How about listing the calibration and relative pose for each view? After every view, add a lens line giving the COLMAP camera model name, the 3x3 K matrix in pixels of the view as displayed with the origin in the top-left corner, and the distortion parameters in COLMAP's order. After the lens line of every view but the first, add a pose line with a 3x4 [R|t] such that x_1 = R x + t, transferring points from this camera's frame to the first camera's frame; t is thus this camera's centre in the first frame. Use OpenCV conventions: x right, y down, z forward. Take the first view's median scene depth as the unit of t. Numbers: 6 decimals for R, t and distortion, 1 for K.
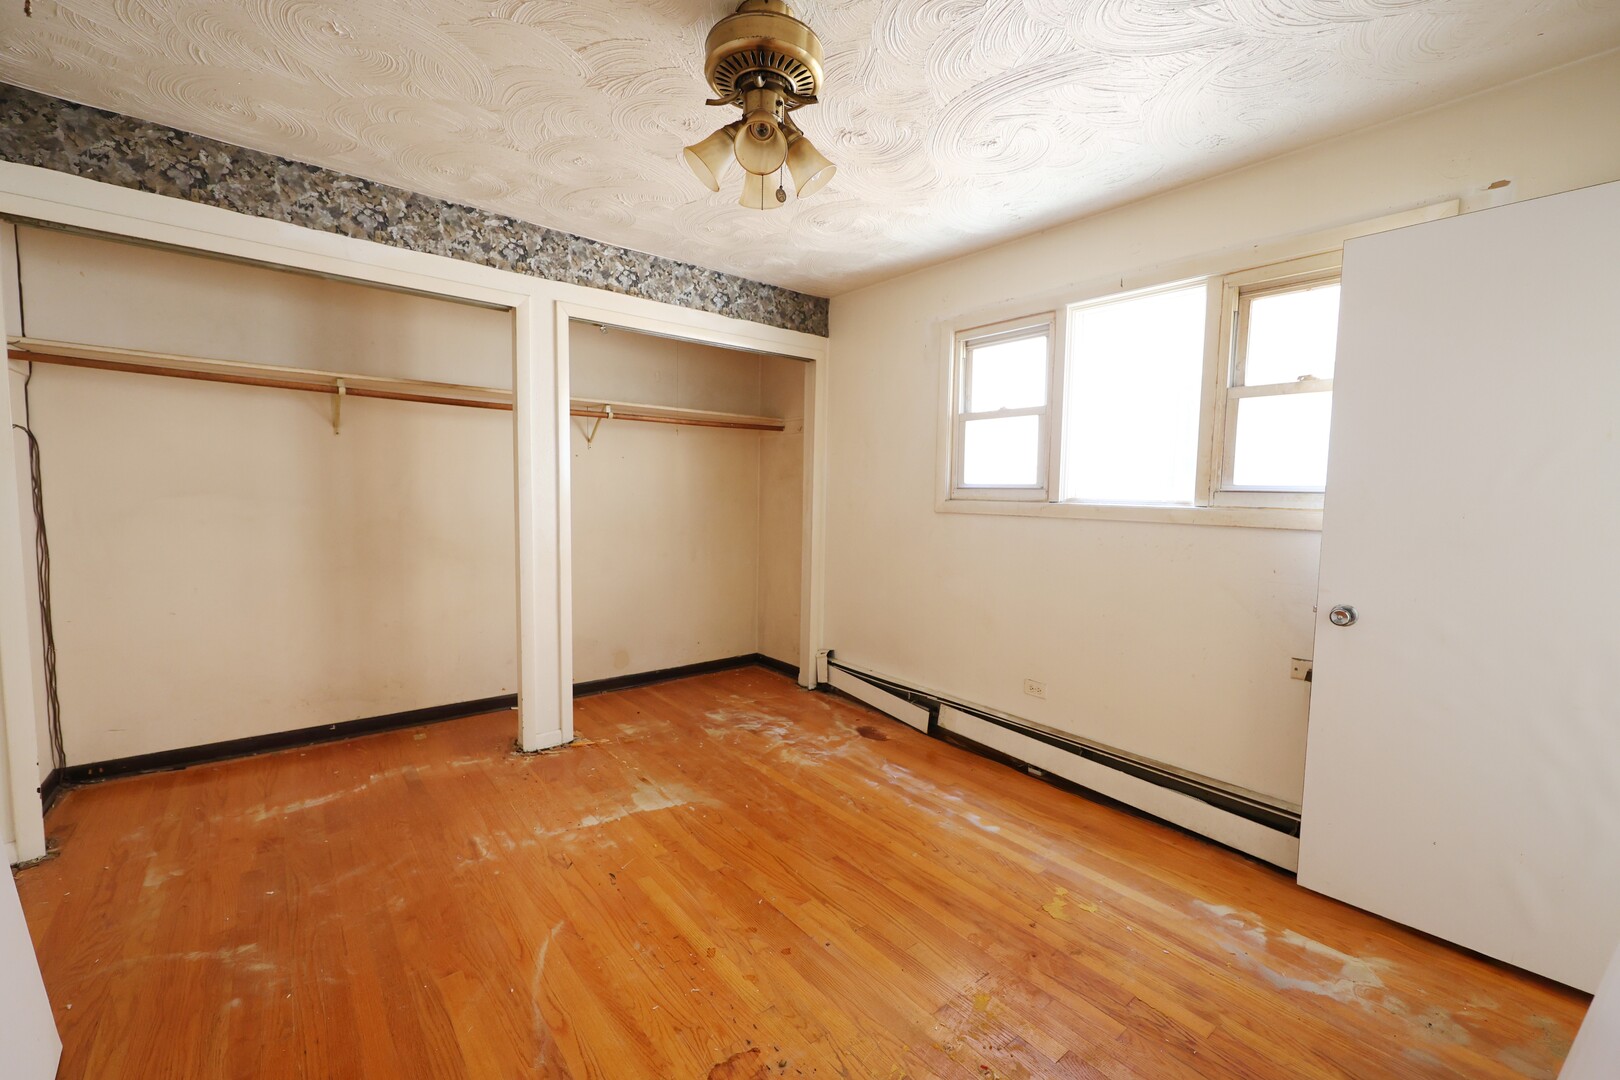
lens RADIAL K [[665.6, 0, 823.2], [0, 665.6, 550.7], [0, 0, 1]] dist [0.008212, 0.001866]
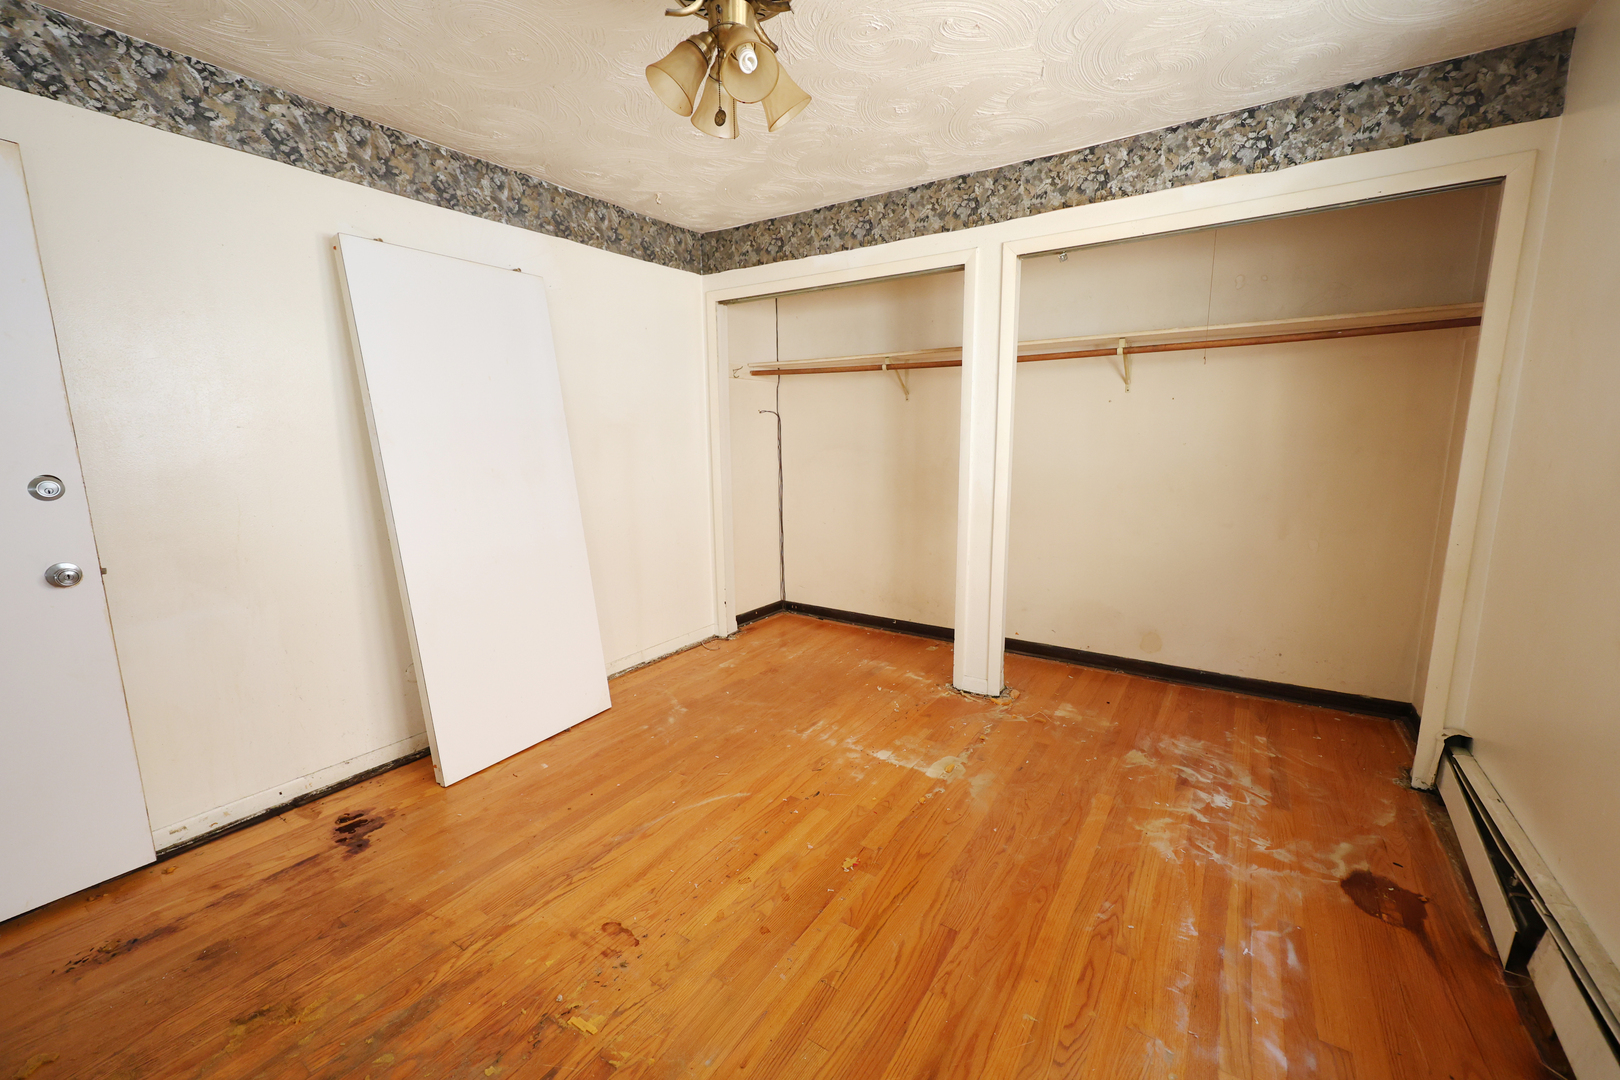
lens RADIAL K [[665.6, 0, 811.0], [0, 665.6, 547.0], [0, 0, 1]] dist [0.008212, 0.001866]
pose [[0.284556, 0.144573, -0.947695, 0.500688], [-0.069053, 0.989086, 0.130154, -0.049915], [0.956169, 0.028405, 0.291433, 0.479282]]
